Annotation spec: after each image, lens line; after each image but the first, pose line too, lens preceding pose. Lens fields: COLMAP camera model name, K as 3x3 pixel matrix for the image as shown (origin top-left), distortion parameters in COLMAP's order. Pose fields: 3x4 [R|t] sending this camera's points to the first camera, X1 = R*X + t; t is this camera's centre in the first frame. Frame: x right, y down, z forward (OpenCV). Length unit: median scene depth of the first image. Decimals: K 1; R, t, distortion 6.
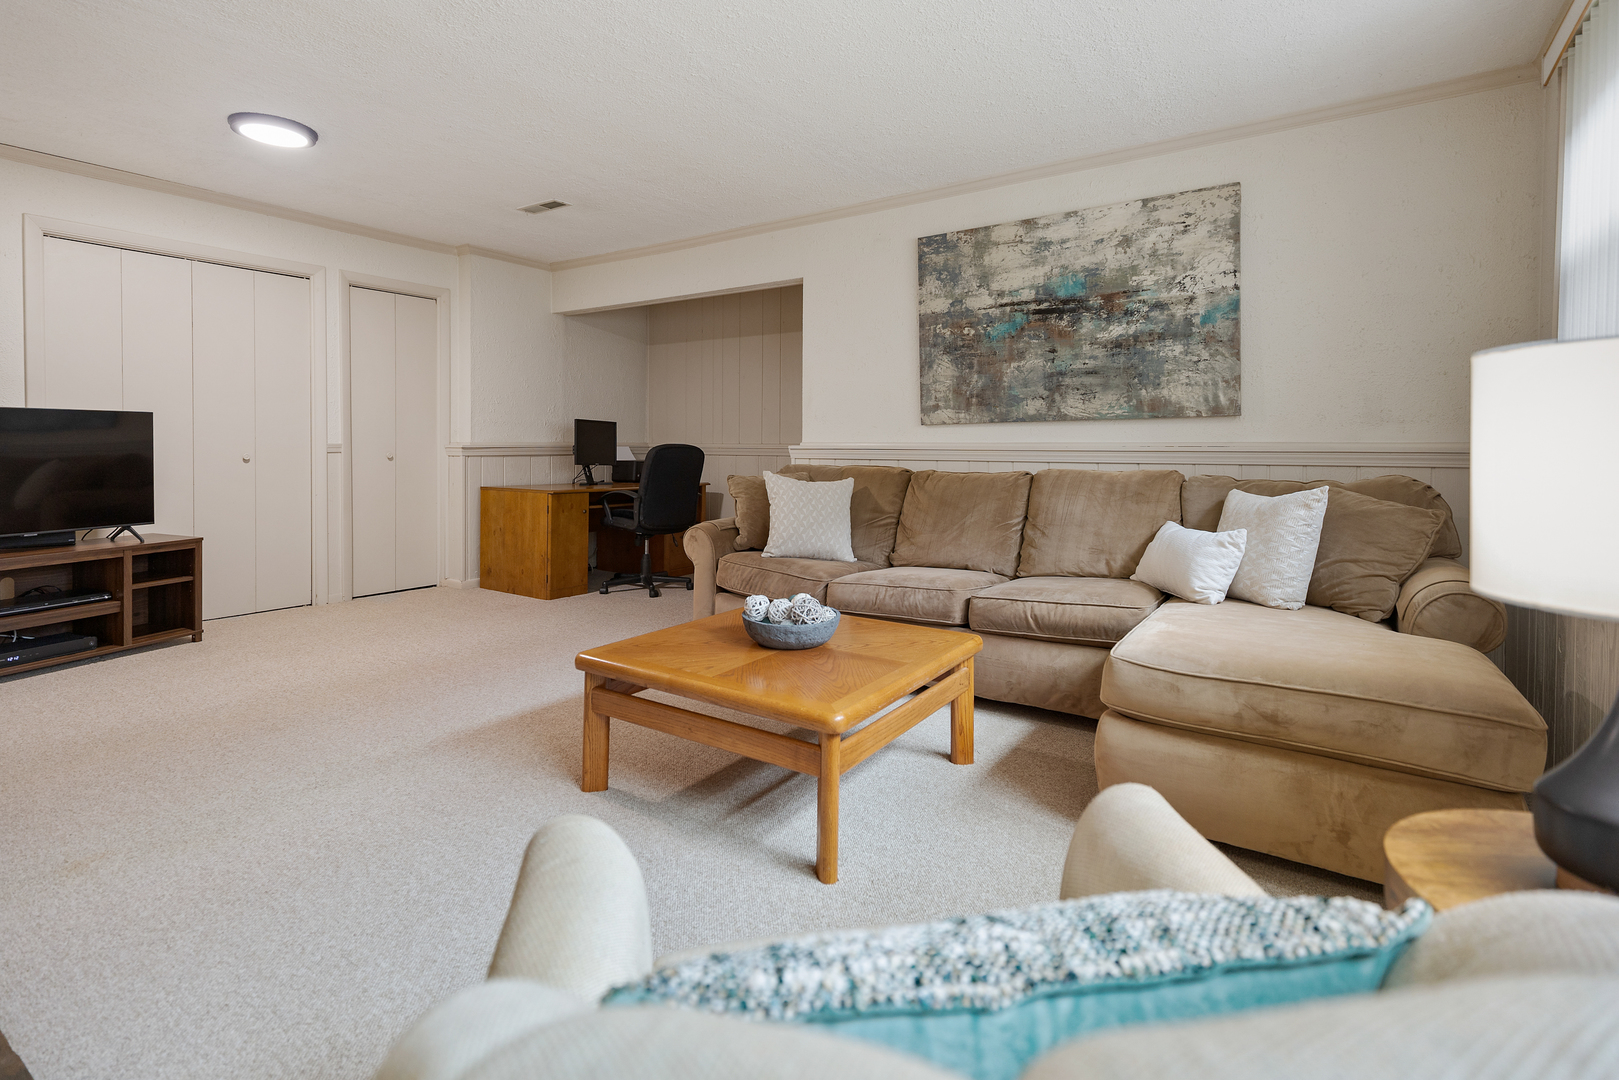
lens RADIAL K [[782.9, 0, 809.8], [0, 782.9, 443.0], [0, 0, 1]] dist [0.013184, 0.000051]
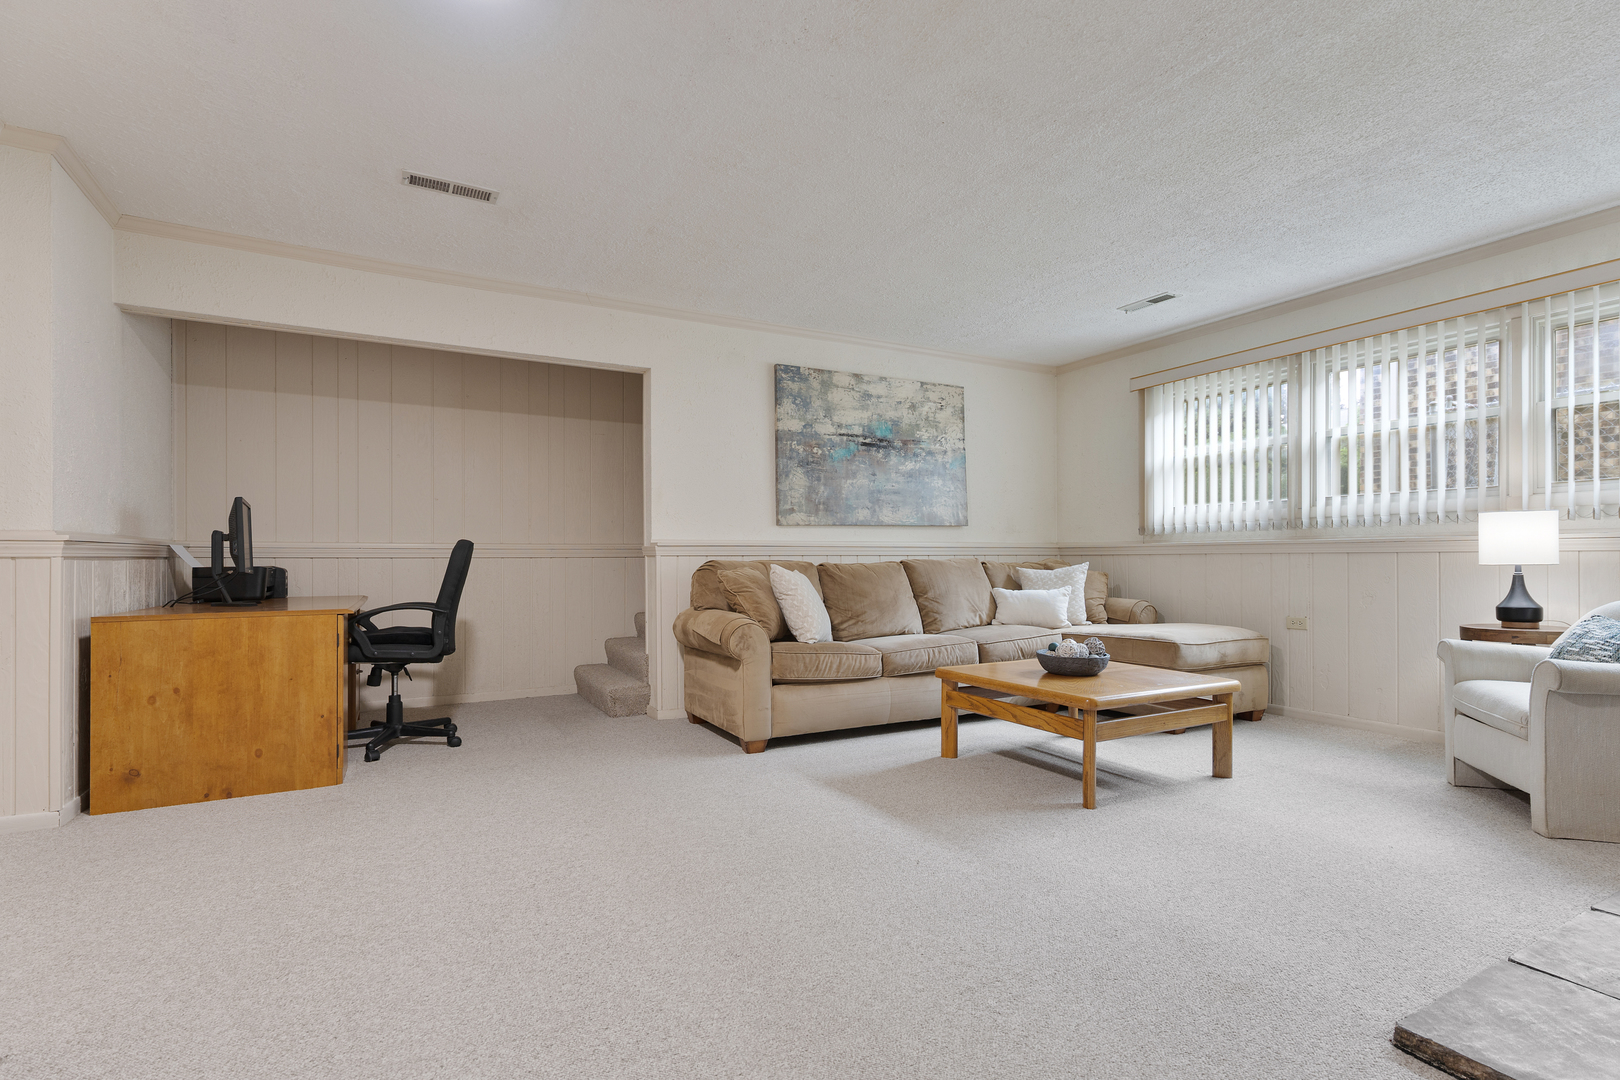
lens RADIAL K [[759.1, 0, 810.0], [0, 759.1, 540.0], [0, 0, 1]] dist [0.007629, 0.000204]
pose [[0.451207, 0.016317, 0.892270, -0.913131], [0.003010, 0.999799, -0.019806, 0.022920], [-0.892414, 0.011622, 0.451067, 0.496066]]
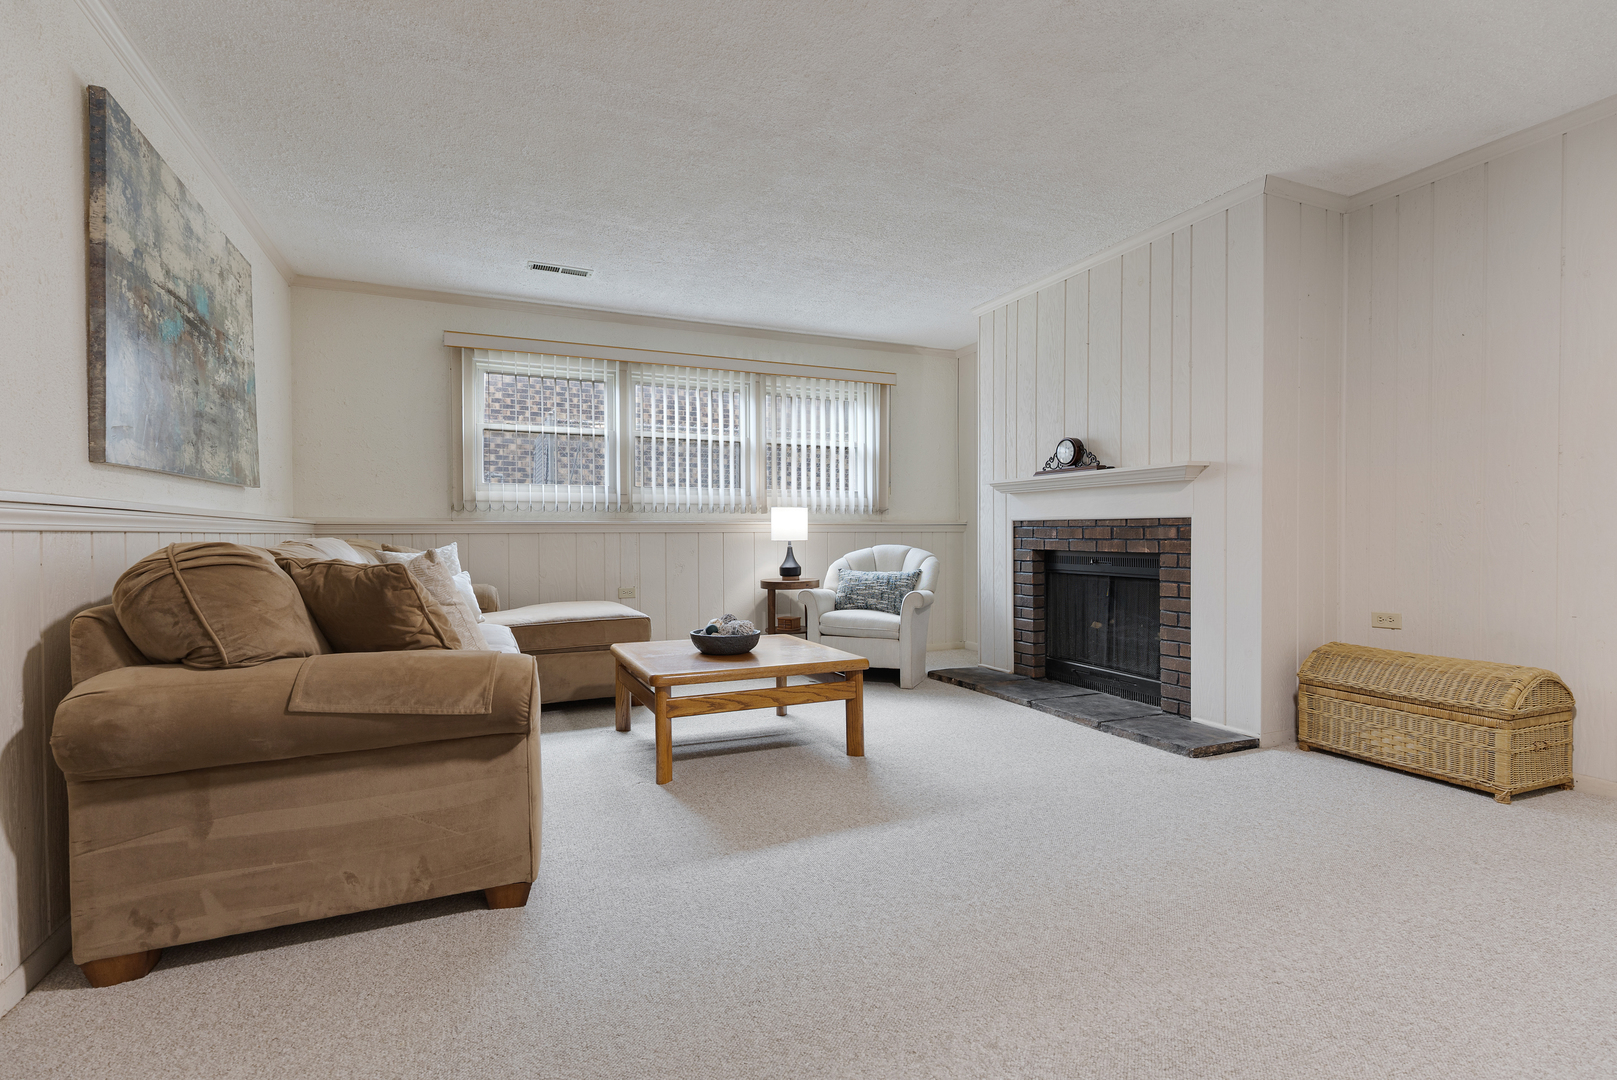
lens RADIAL K [[744.4, 0, 808.5], [0, 744.4, 540.0], [0, 0, 1]] dist [-0.000333, -0.000209]
pose [[-0.844738, 0.002671, 0.535174, -0.536481], [0.005505, 0.999978, 0.003699, 0.029918], [-0.535153, 0.006071, -0.844734, 1.267191]]
